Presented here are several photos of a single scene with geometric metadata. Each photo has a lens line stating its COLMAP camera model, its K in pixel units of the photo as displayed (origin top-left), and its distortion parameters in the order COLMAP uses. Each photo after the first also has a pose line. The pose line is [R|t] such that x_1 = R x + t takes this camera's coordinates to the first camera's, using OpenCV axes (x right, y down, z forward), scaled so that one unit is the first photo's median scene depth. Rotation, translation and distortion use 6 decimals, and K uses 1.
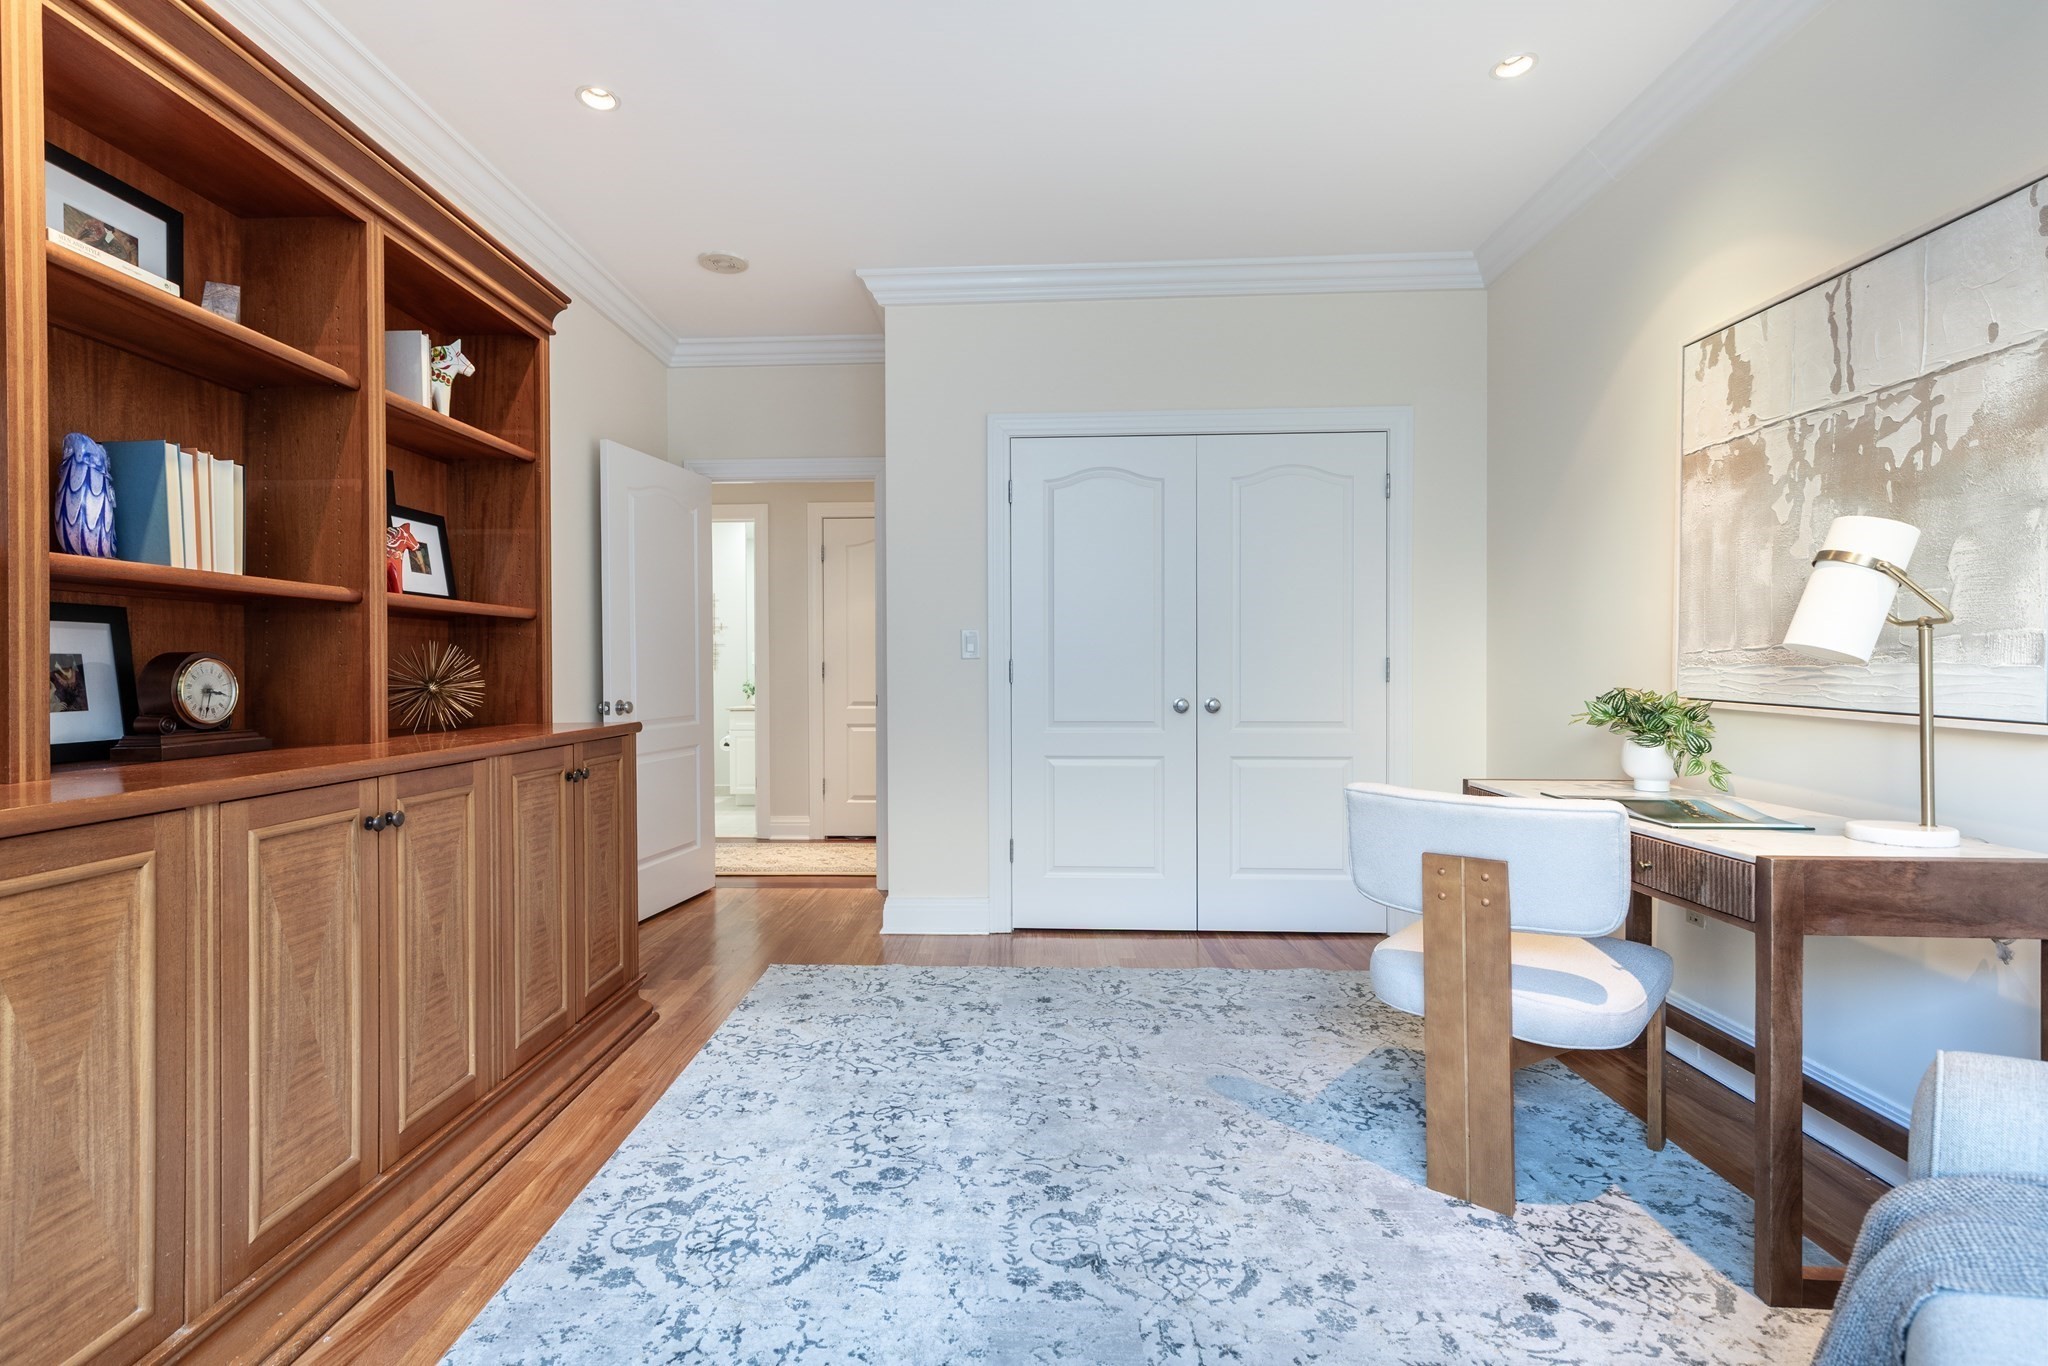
lens RADIAL K [[942.4, 0, 979.1], [0, 942.4, 681.9], [0, 0, 1]] dist [0.001830, 0.000456]
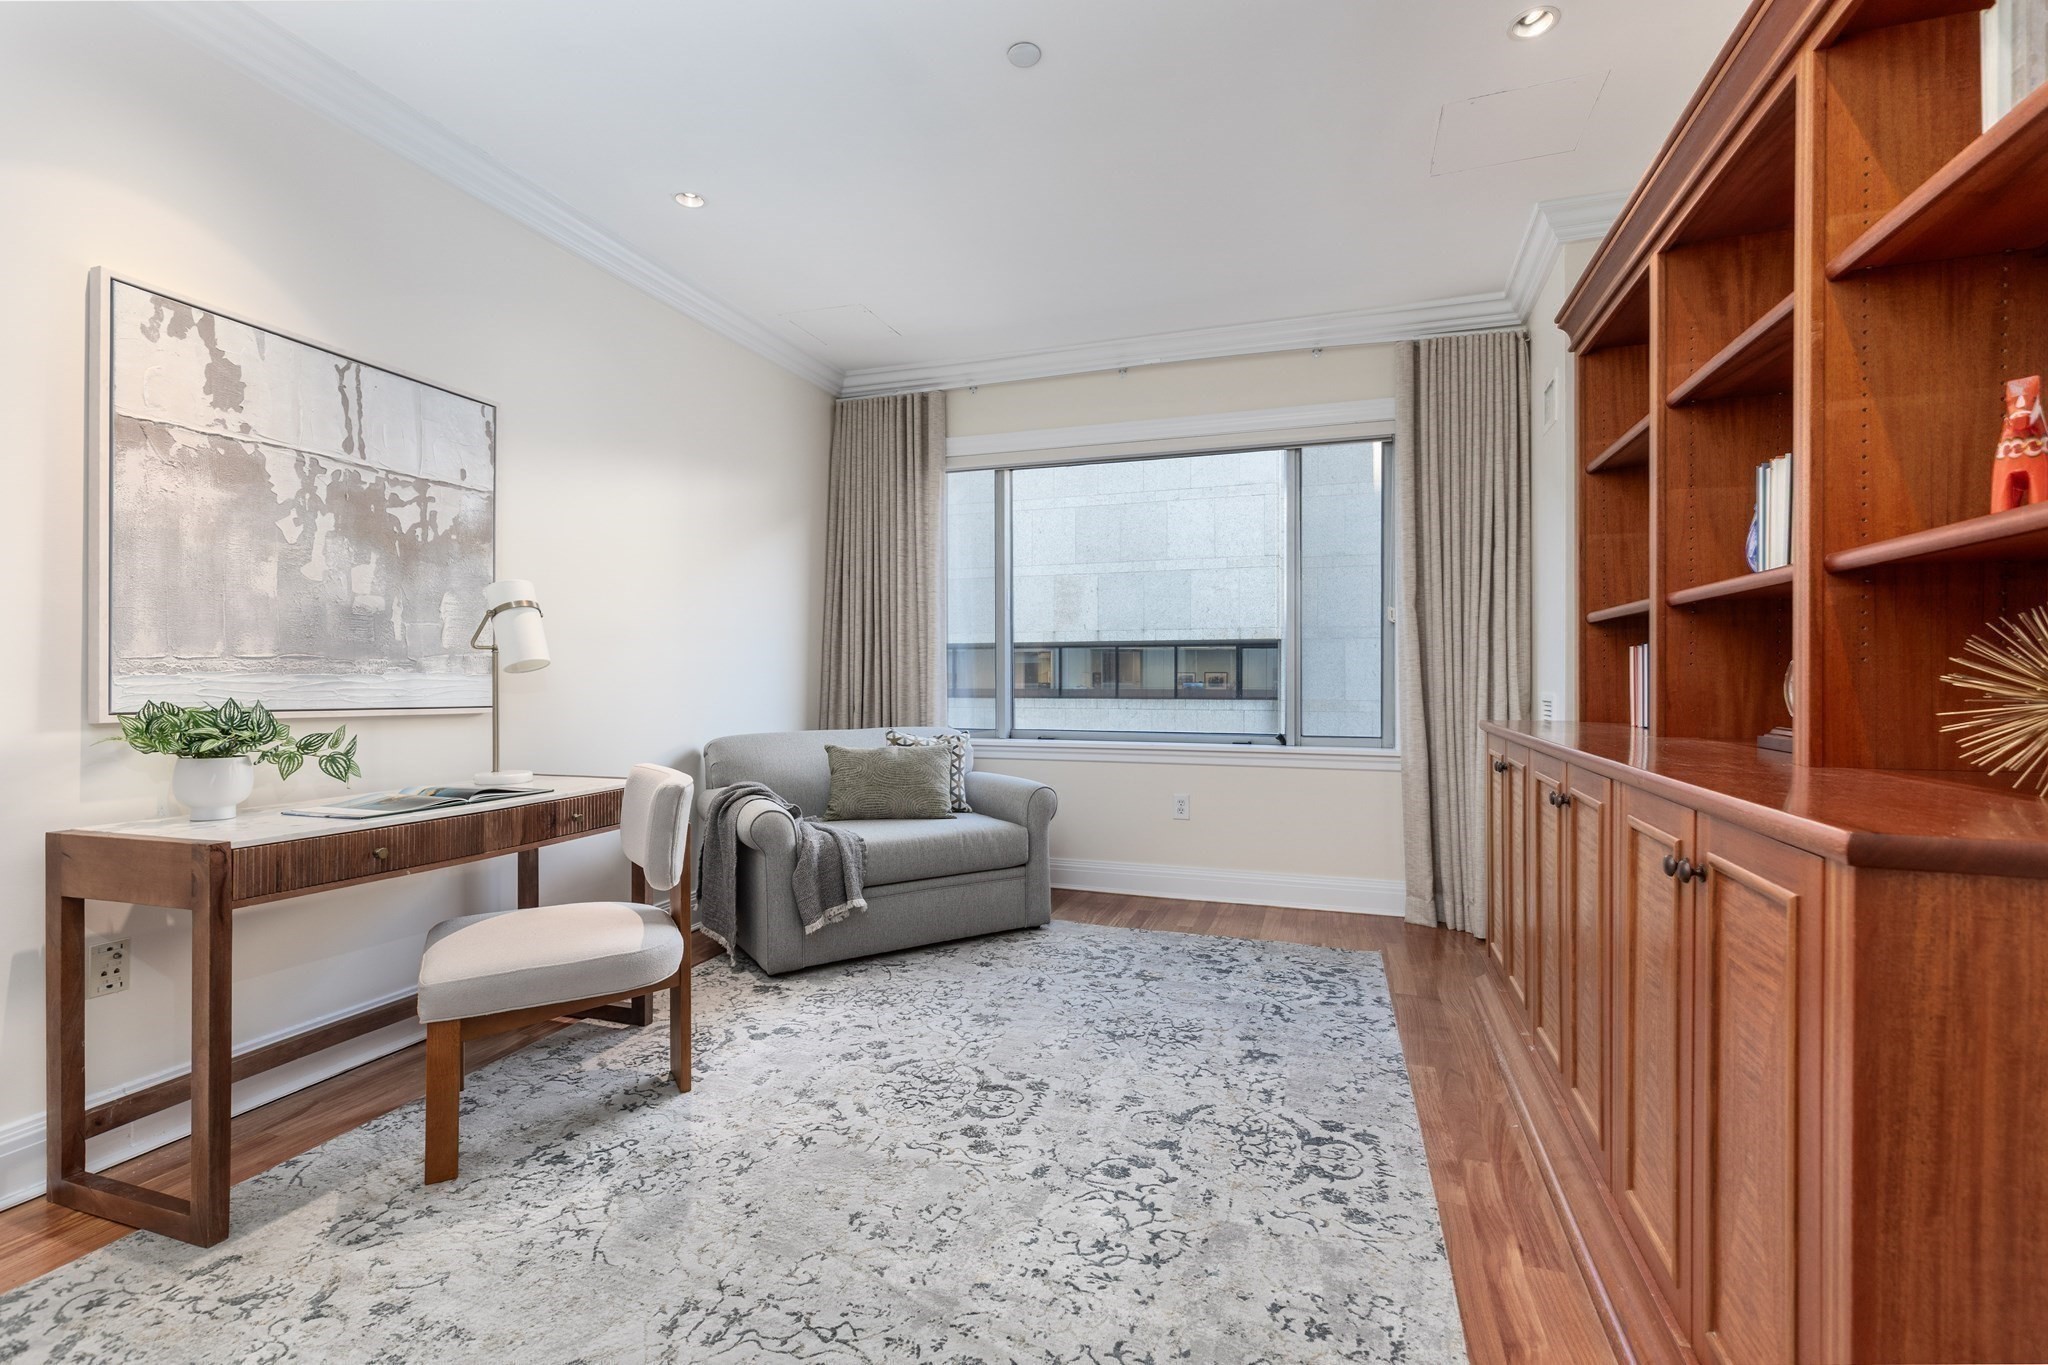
lens RADIAL K [[942.4, 0, 1005.8], [0, 942.4, 670.5], [0, 0, 1]] dist [0.001830, 0.000456]
pose [[-0.958708, 0.009675, 0.284227, -0.267895], [0.012235, 0.999899, 0.007233, -0.020590], [-0.284128, 0.010412, -0.958730, 1.973367]]
